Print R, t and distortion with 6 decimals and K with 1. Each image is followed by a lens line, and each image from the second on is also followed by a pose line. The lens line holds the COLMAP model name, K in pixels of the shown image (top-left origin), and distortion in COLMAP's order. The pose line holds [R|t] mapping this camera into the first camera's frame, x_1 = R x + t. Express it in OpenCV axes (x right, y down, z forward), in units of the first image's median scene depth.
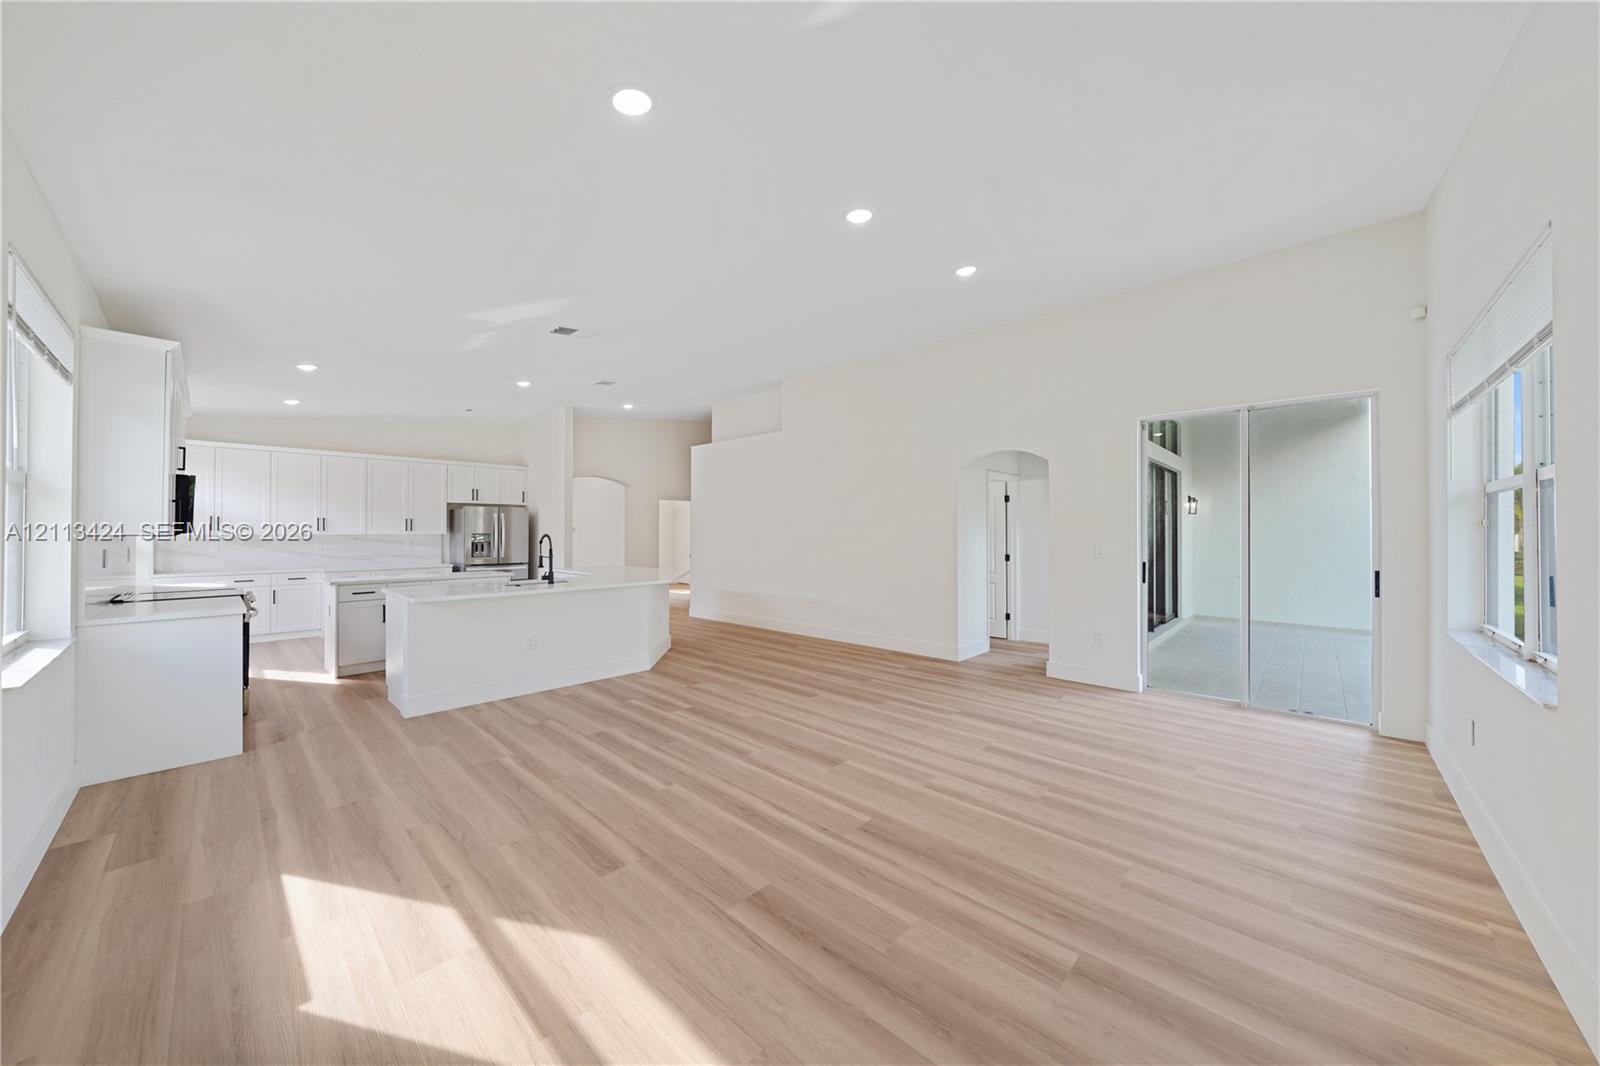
lens RADIAL K [[553.4, 0, 802.1], [0, 553.4, 530.3], [0, 0, 1]] dist [-0.001924, 0.000068]
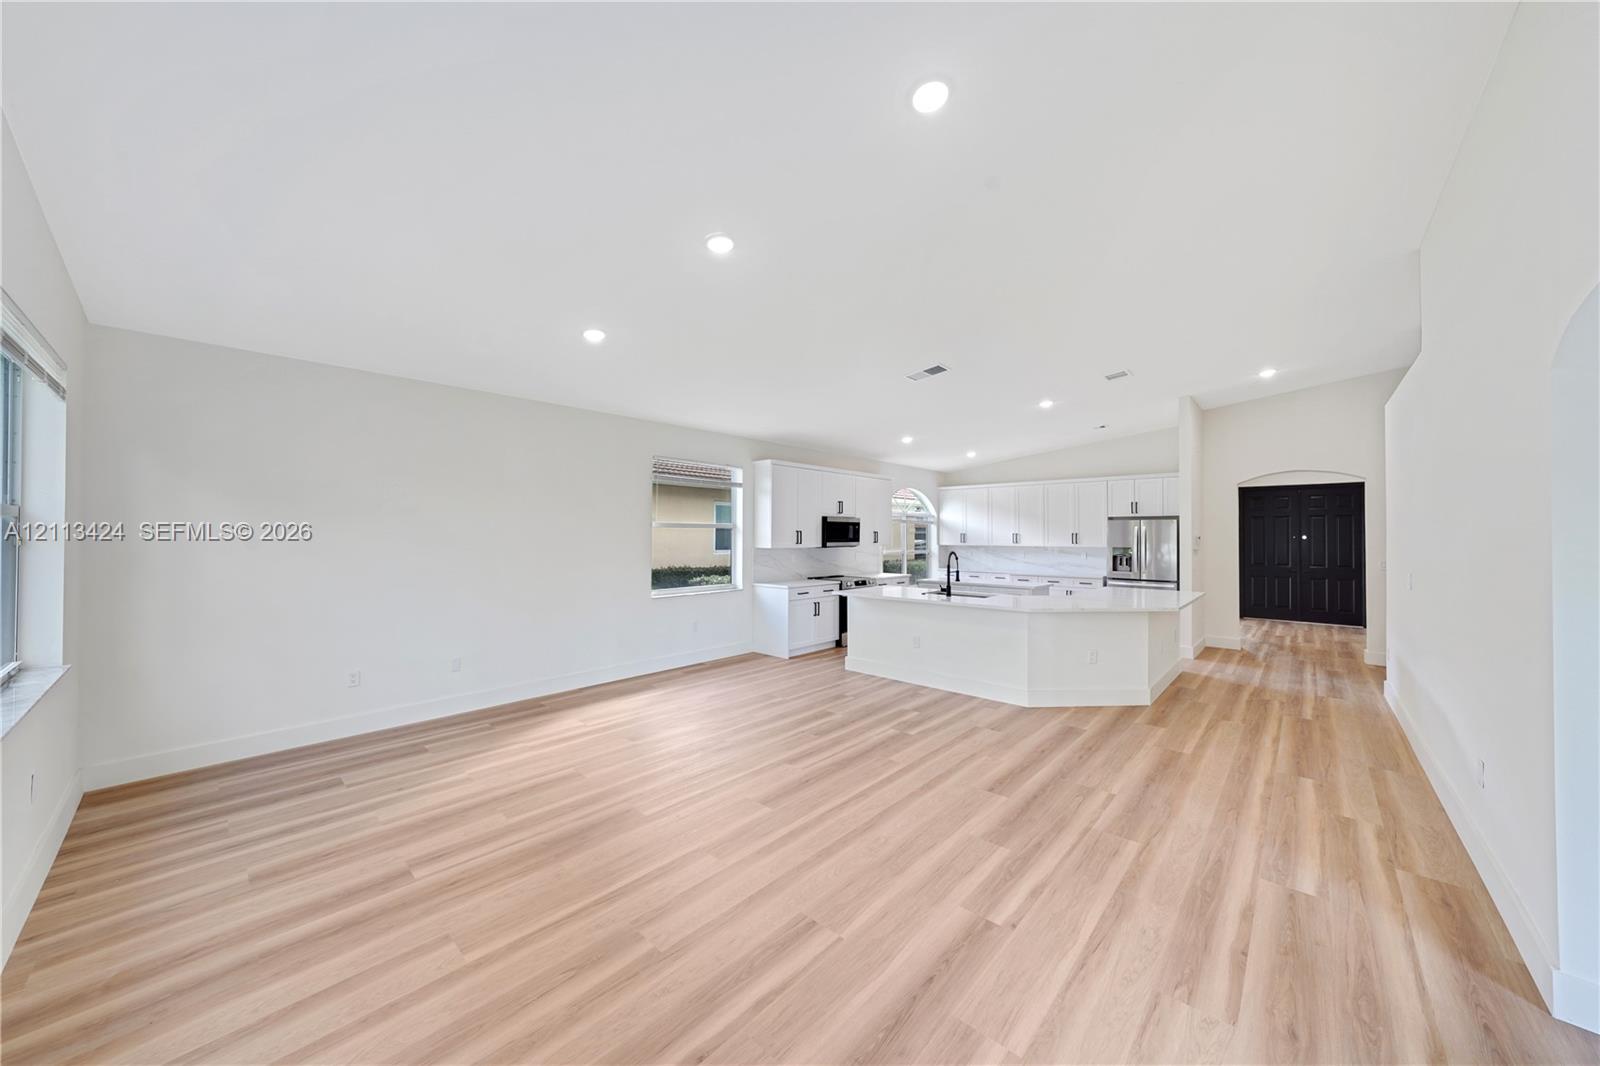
lens RADIAL K [[553.4, 0, 802.1], [0, 553.4, 530.3], [0, 0, 1]] dist [-0.001924, 0.000068]
pose [[0.001679, -0.016237, -0.999867, 0.808707], [0.007772, 0.999838, -0.016223, -0.025860], [0.999968, -0.007744, 0.001805, 0.842379]]
